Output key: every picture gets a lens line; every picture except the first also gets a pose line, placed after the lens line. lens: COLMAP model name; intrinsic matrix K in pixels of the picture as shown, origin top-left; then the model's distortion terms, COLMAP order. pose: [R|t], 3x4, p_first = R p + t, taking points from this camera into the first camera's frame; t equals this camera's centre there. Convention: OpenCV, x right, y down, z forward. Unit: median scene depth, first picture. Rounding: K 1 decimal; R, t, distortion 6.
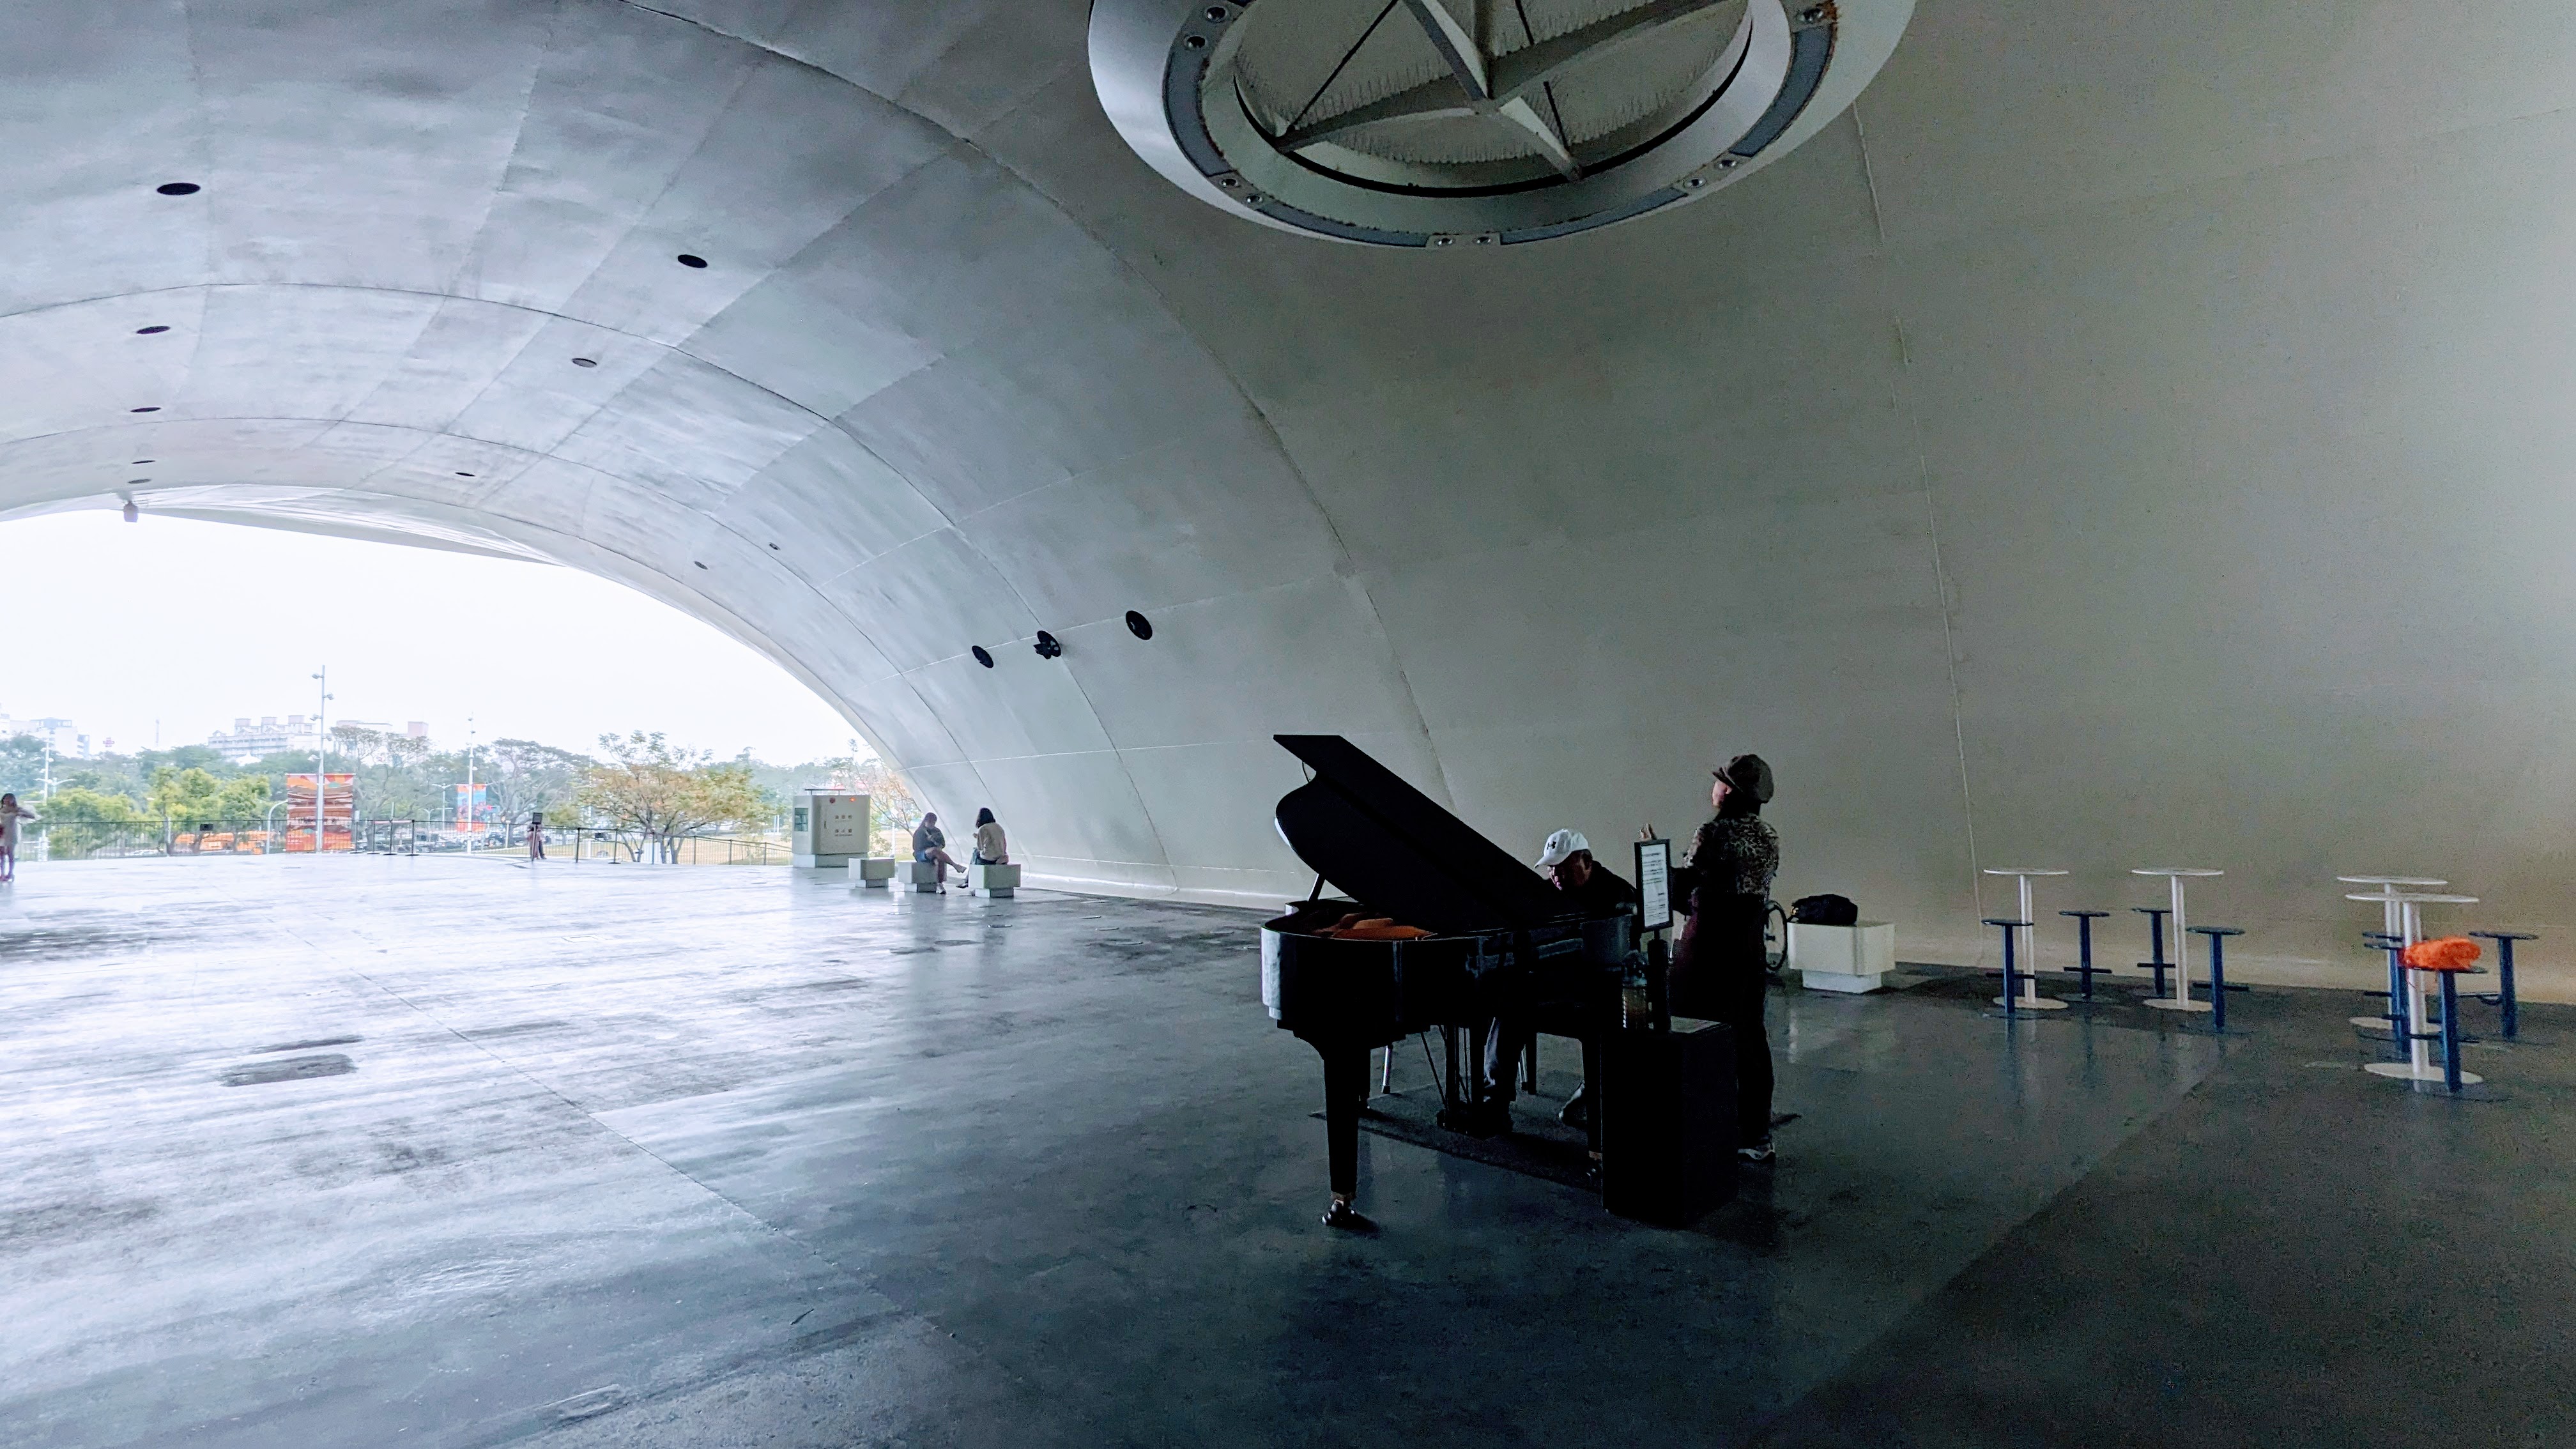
lens RADIAL K [[1258.4, 0, 1288.0], [0, 1258.4, 724.5], [0, 0, 1]] dist [0.000148, -0.000019]
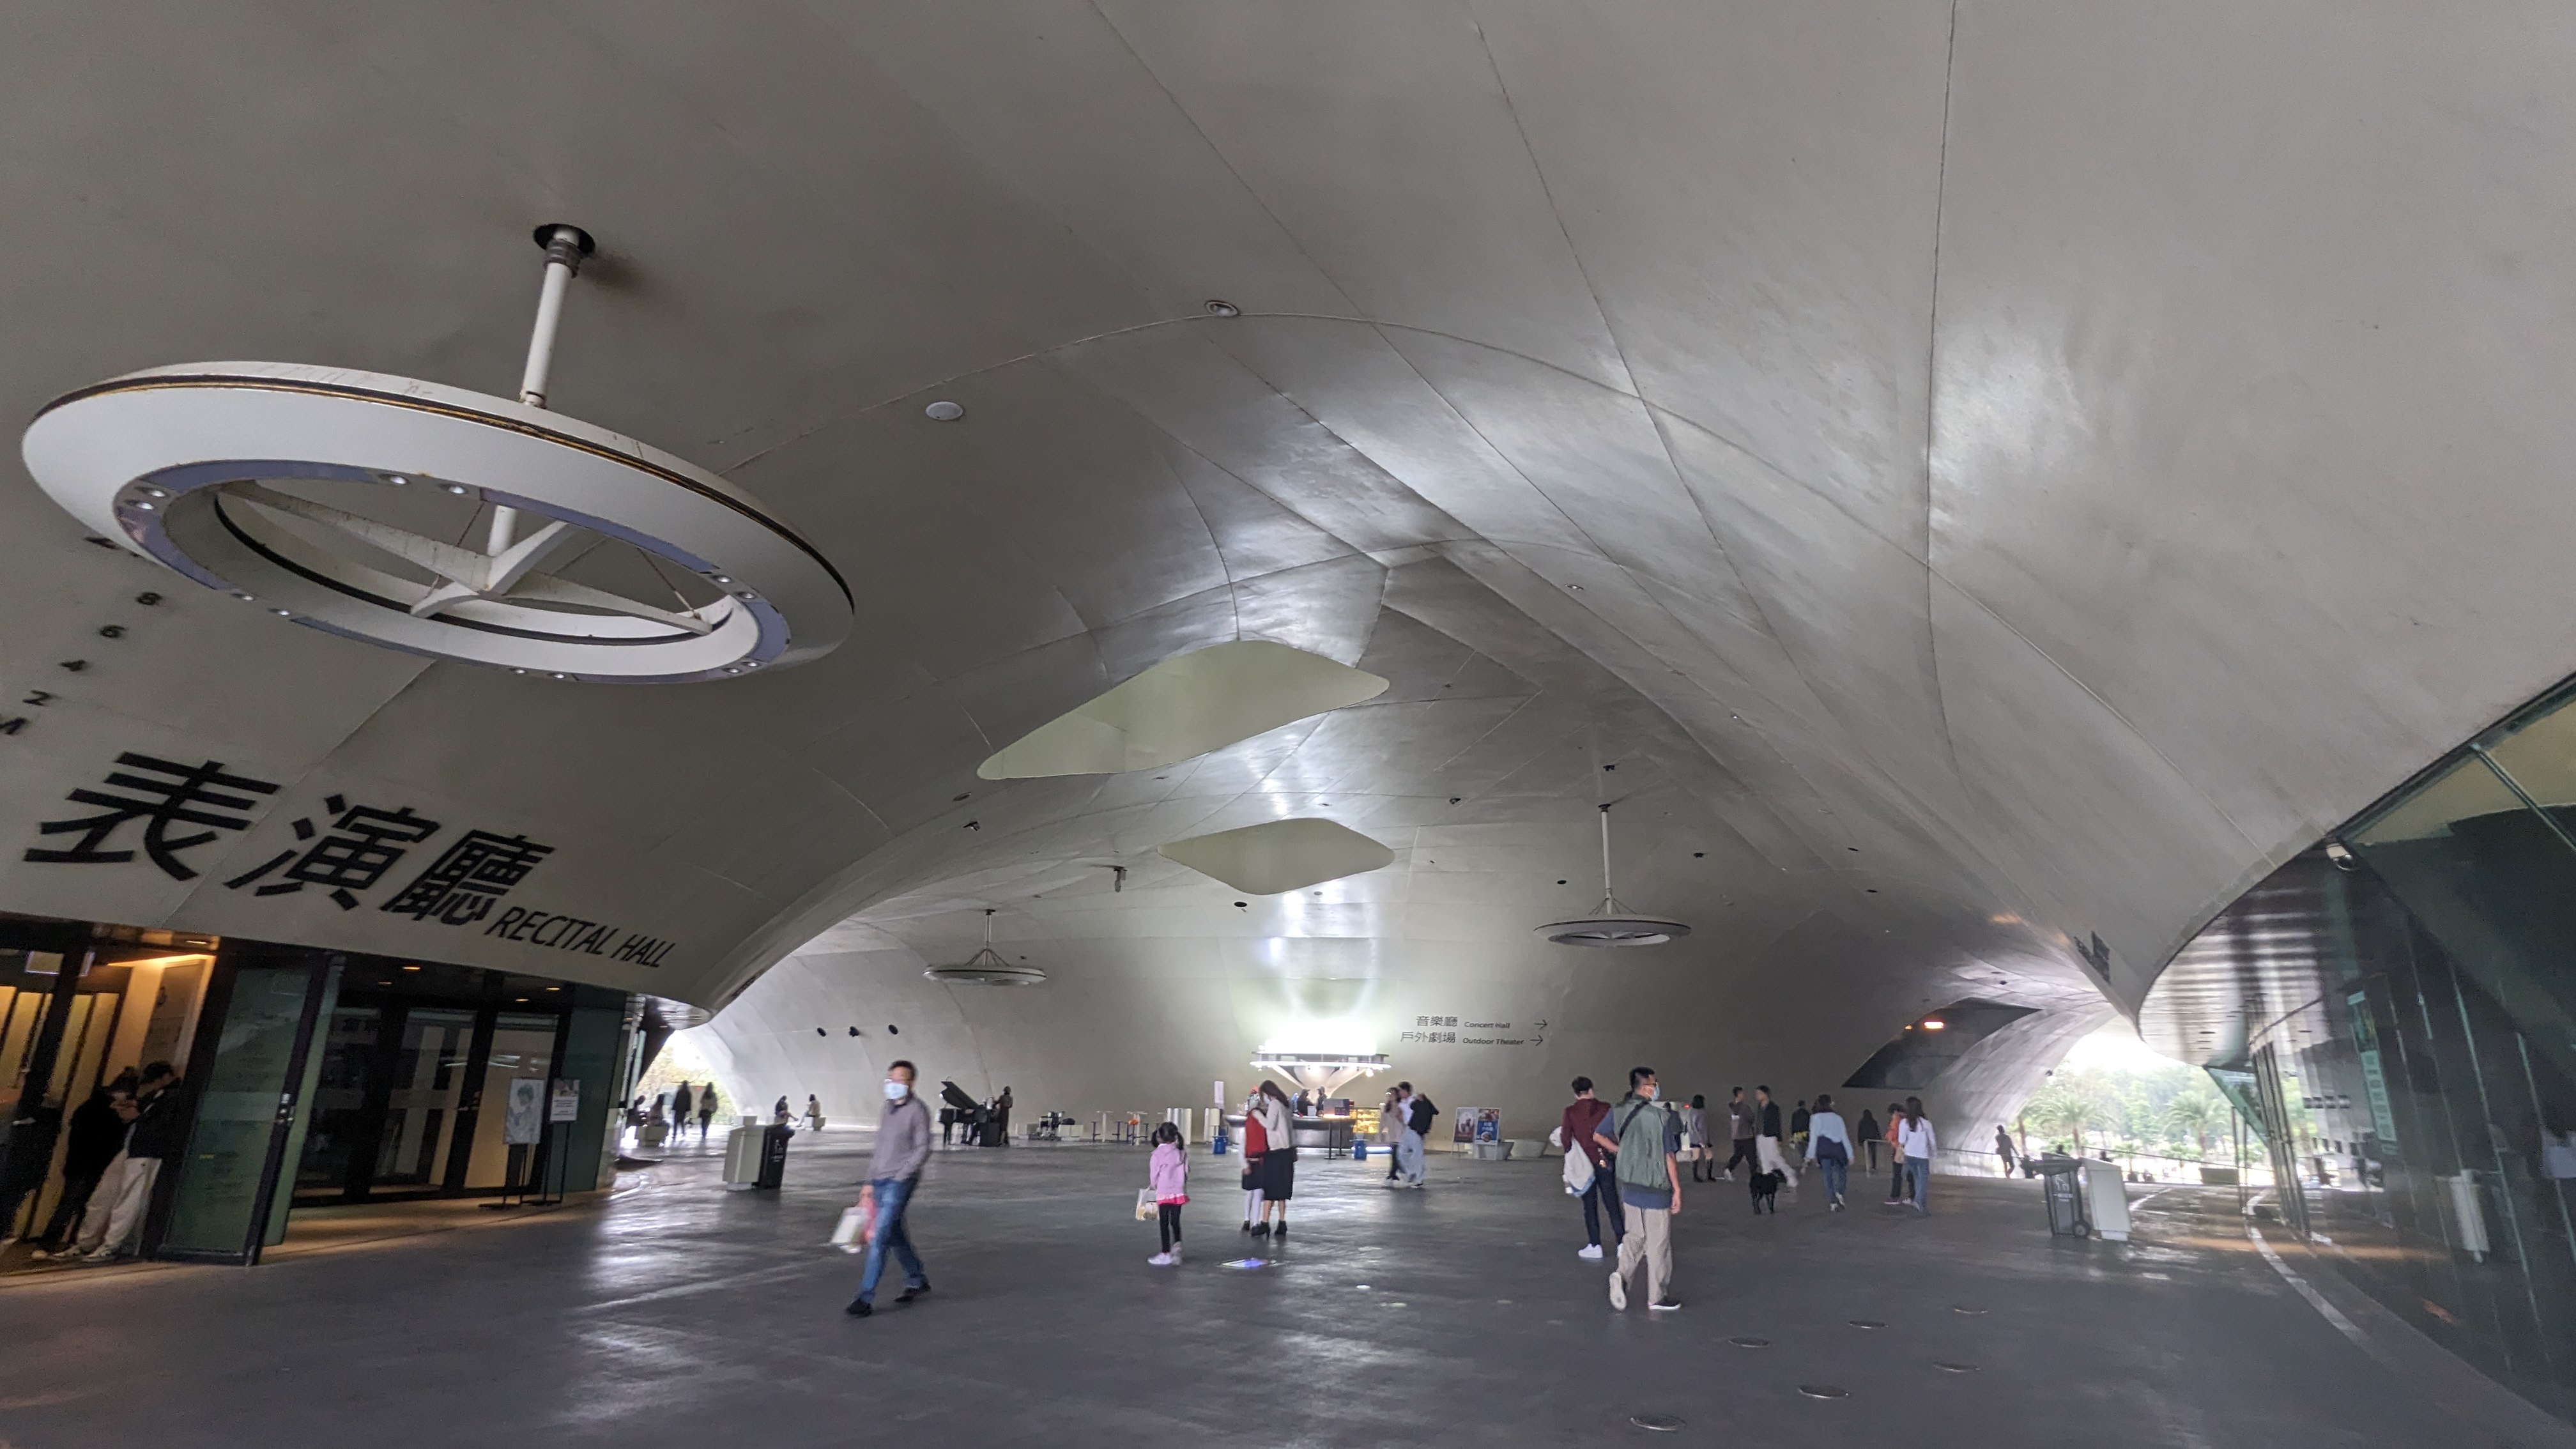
lens RADIAL K [[1258.4, 0, 1288.0], [0, 1258.4, 724.5], [0, 0, 1]] dist [0.000148, -0.000019]
pose [[0.963988, 0.098060, 0.247205, -0.025029], [-0.038253, 0.970999, -0.236002, -0.107211], [-0.263179, 0.218047, 0.939783, -2.049183]]
